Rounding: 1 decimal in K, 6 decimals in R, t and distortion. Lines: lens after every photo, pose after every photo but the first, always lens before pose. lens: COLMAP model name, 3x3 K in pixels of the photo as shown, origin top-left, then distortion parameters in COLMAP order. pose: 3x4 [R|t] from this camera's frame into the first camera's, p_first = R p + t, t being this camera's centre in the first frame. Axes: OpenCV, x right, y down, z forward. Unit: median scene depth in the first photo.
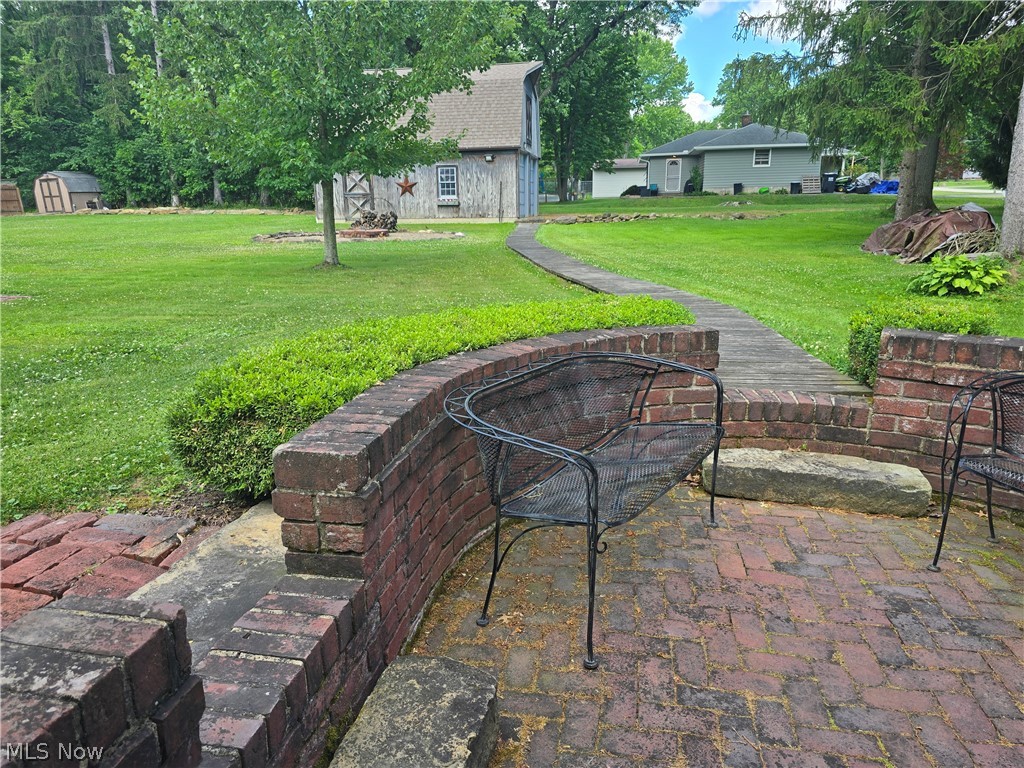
lens RADIAL K [[718.5, 0, 530.6], [0, 718.5, 363.5], [0, 0, 1]] dist [0.087464, -0.094246]
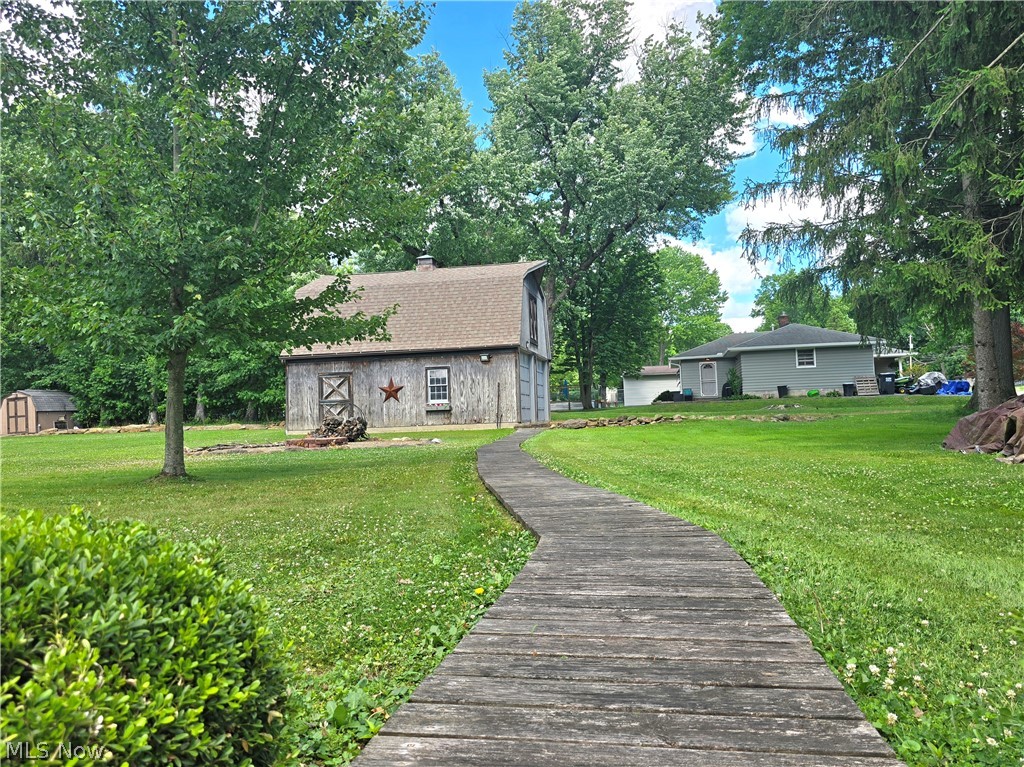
lens RADIAL K [[718.5, 0, 530.6], [0, 718.5, 363.0], [0, 0, 1]] dist [0.087464, -0.094246]
pose [[0.996526, -0.031078, -0.077267, 0.063515], [0.006792, 0.955002, -0.296523, -0.013743], [0.083005, 0.294968, 0.951895, 0.152703]]
